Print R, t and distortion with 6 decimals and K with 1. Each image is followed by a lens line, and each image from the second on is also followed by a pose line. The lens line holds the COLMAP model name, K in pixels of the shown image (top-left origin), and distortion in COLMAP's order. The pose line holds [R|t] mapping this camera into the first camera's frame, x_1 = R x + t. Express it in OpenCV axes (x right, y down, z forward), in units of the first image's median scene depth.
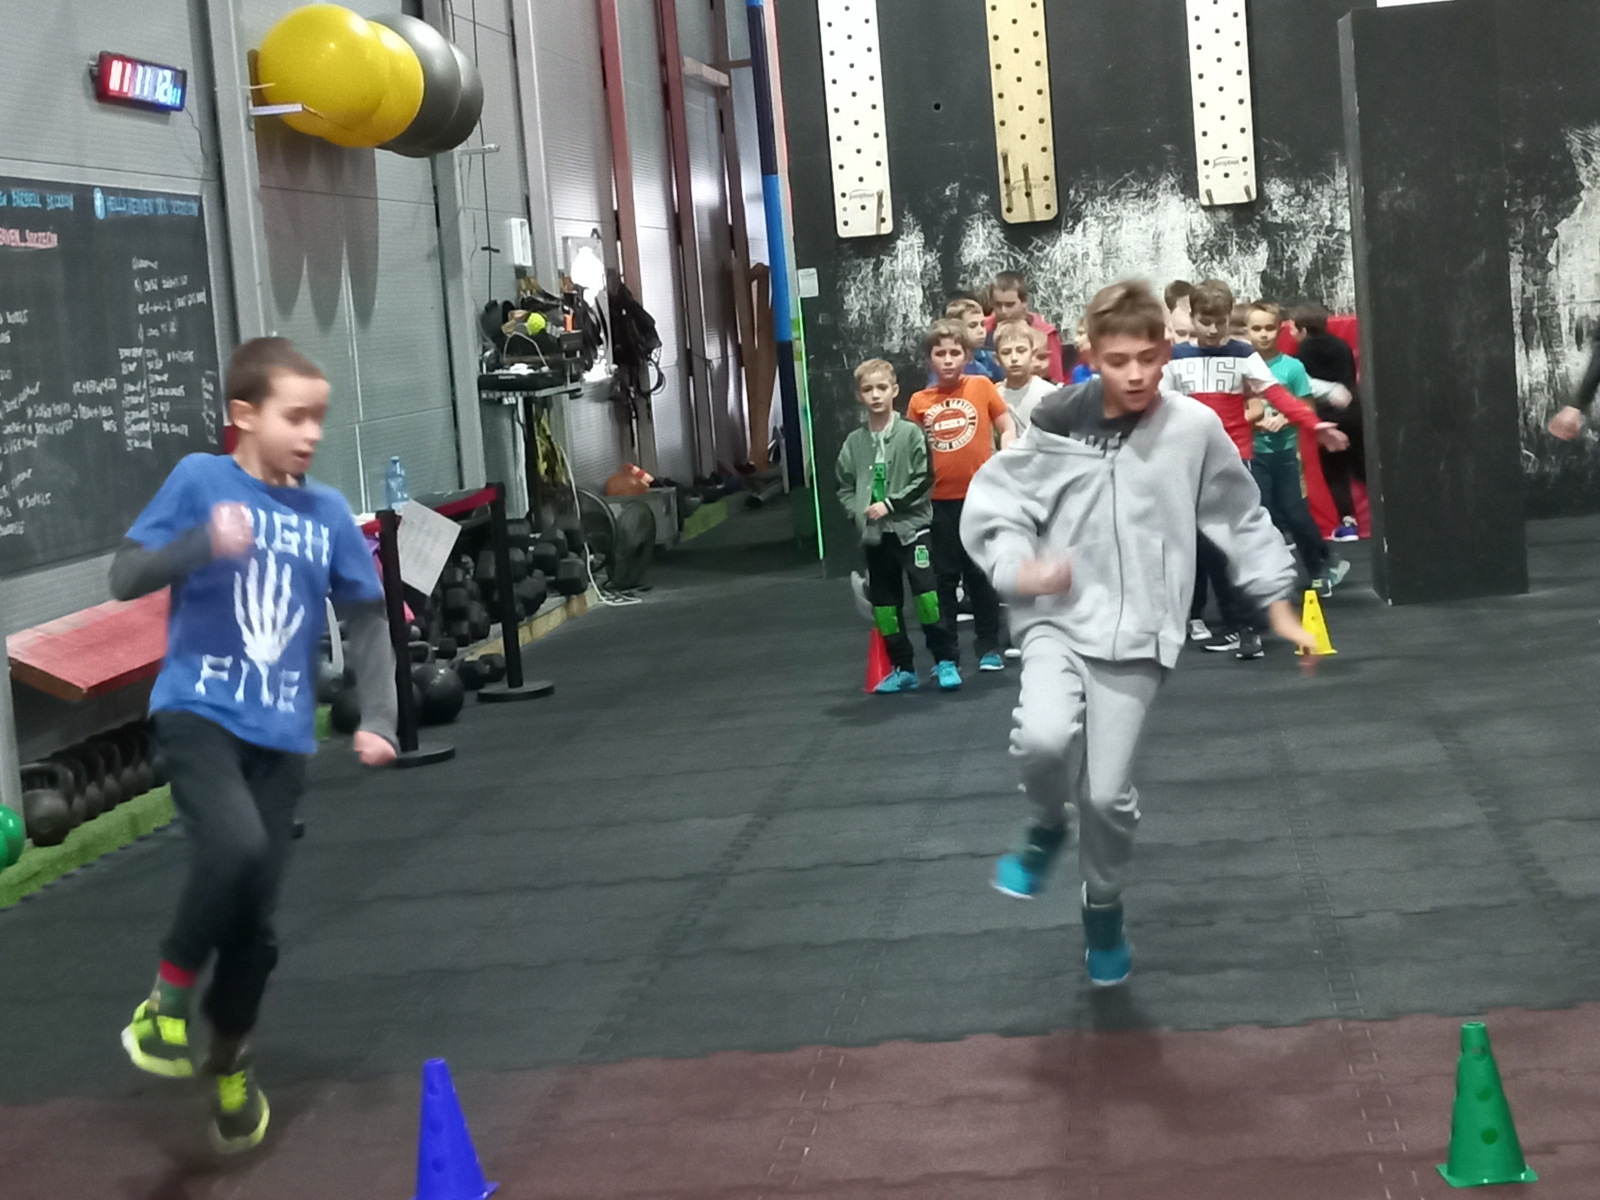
lens RADIAL K [[2999.9, 0, 800.0], [0, 2999.9, 600.0], [0, 0, 1]] dist [0.062410, 0.099989]
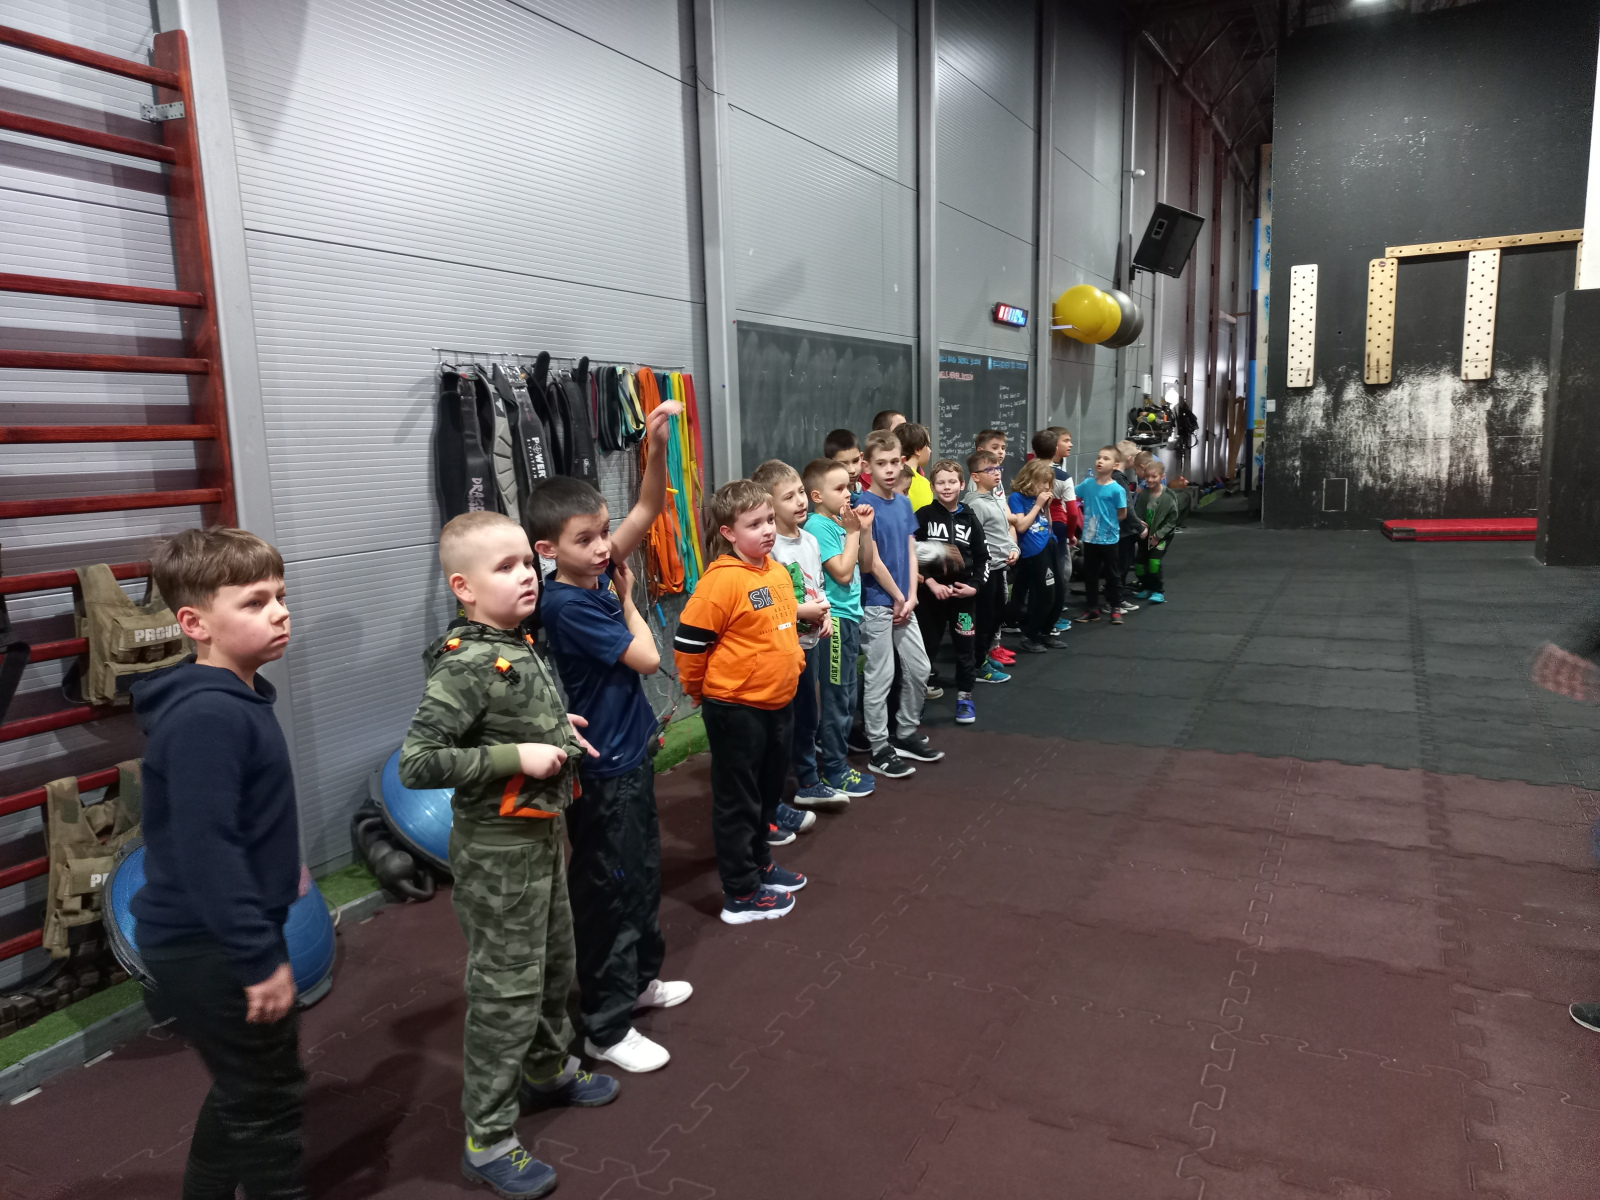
lens RADIAL K [[1321.5, 0, 800.0], [0, 1321.5, 600.0], [0, 0, 1]] dist [-0.008255, -0.005752]
pose [[0.927966, 0.095539, -0.360212, 0.041228], [-0.078632, 0.995015, 0.061337, 0.011110], [0.364276, -0.028595, 0.930852, -0.099817]]
